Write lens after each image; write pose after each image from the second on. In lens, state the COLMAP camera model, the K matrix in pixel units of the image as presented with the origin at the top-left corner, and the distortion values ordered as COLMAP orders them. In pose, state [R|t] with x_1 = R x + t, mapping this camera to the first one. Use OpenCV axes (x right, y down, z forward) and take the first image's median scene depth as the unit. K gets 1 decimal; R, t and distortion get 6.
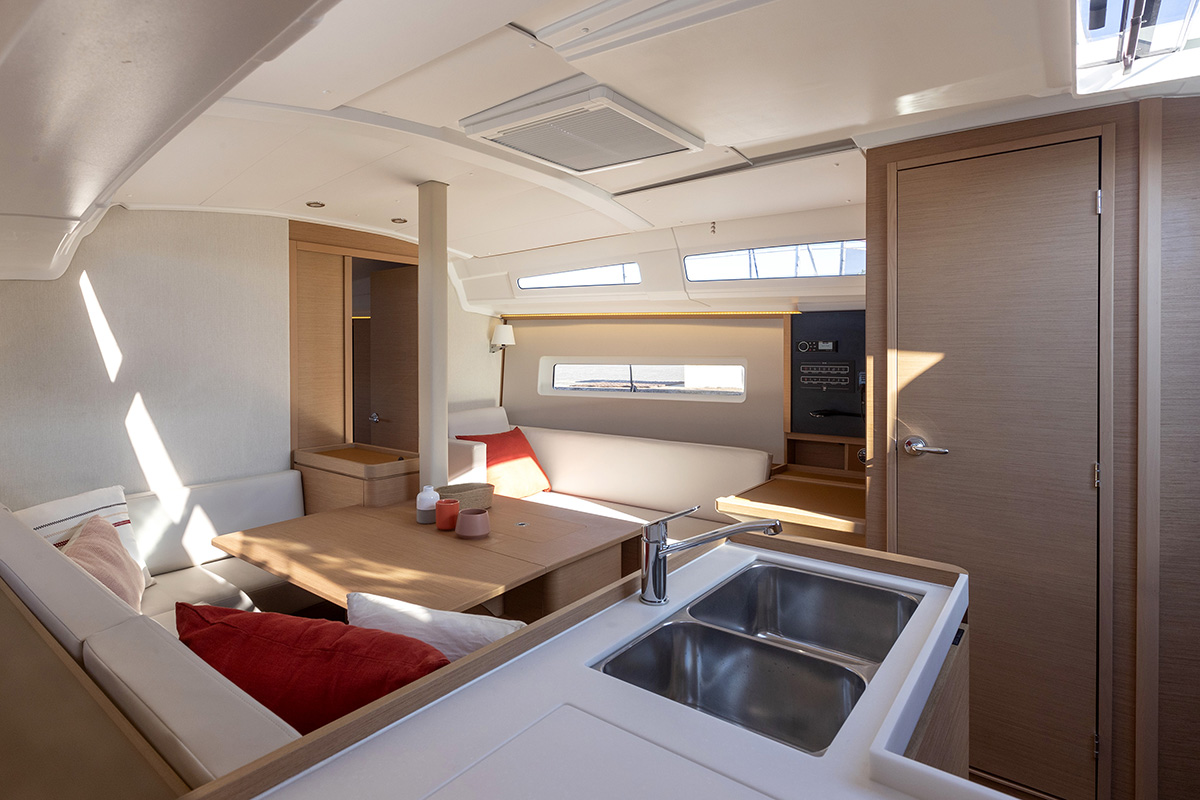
lens RADIAL K [[627.5, 0, 578.2], [0, 627.5, 383.9], [0, 0, 1]] dist [-0.000538, 0.000141]
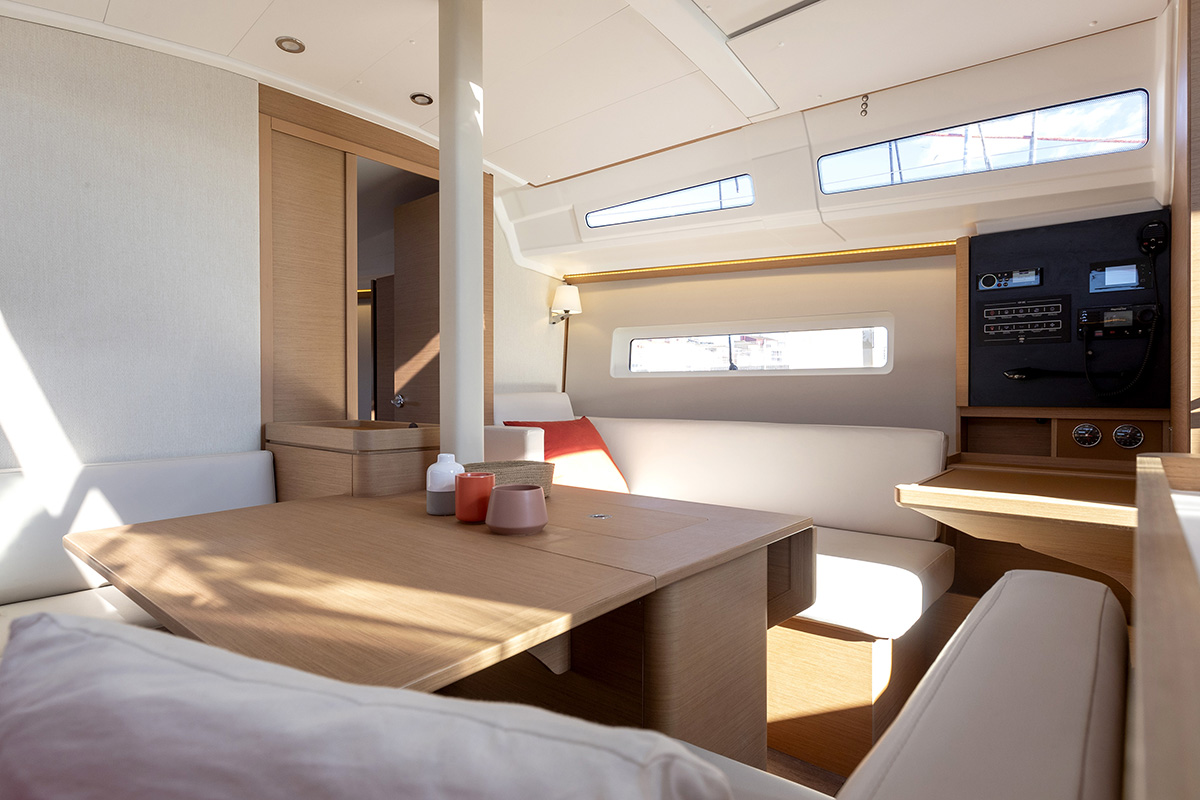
lens RADIAL K [[620.6, 0, 626.9], [0, 620.6, 394.6], [0, 0, 1]] dist [-0.000918, -0.001135]
pose [[0.999805, -0.005767, -0.018870, -0.039211], [0.004800, 0.998693, -0.050891, 0.104605], [0.019139, 0.050790, 0.998526, 0.303218]]
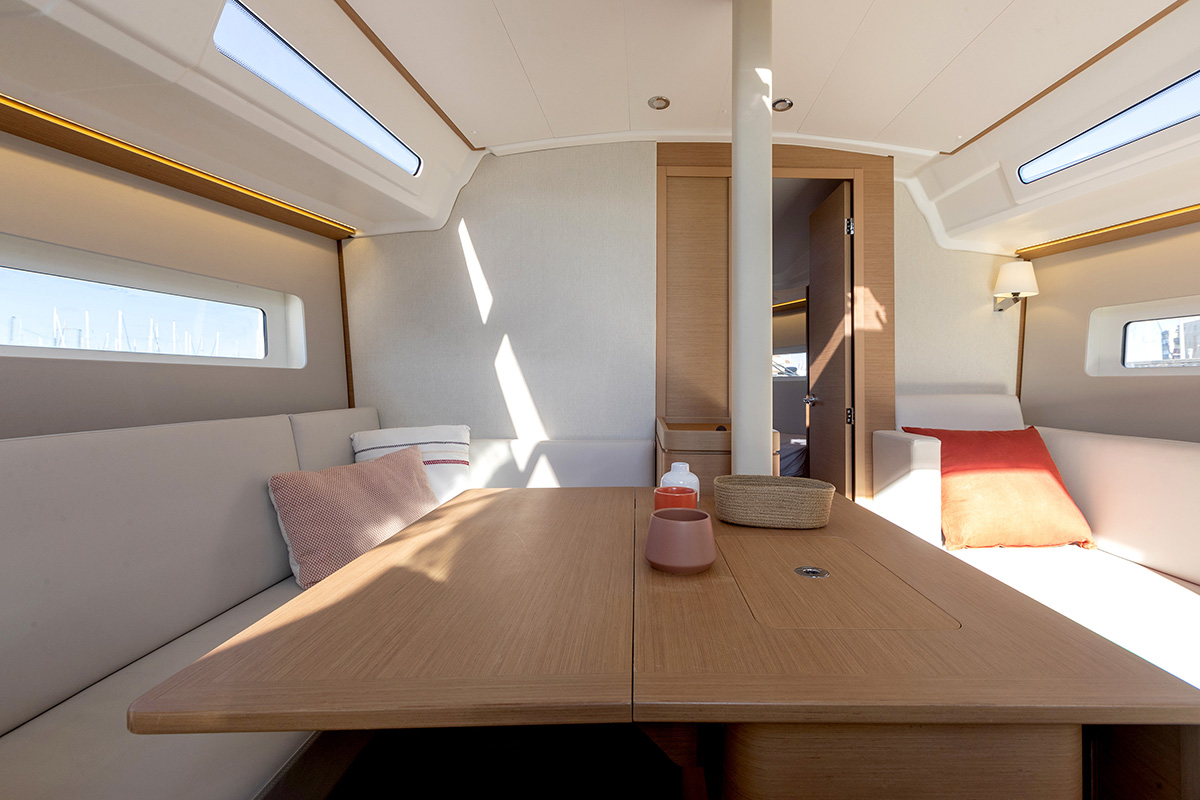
lens RADIAL K [[548.2, 0, 646.1], [0, 548.2, 368.8], [0, 0, 1]] dist [0.000356, -0.000338]
pose [[0.627977, -0.019774, -0.777980, 0.096685], [-0.048556, 0.996734, -0.064528, 0.085403], [0.776715, 0.078297, 0.624966, 0.483405]]
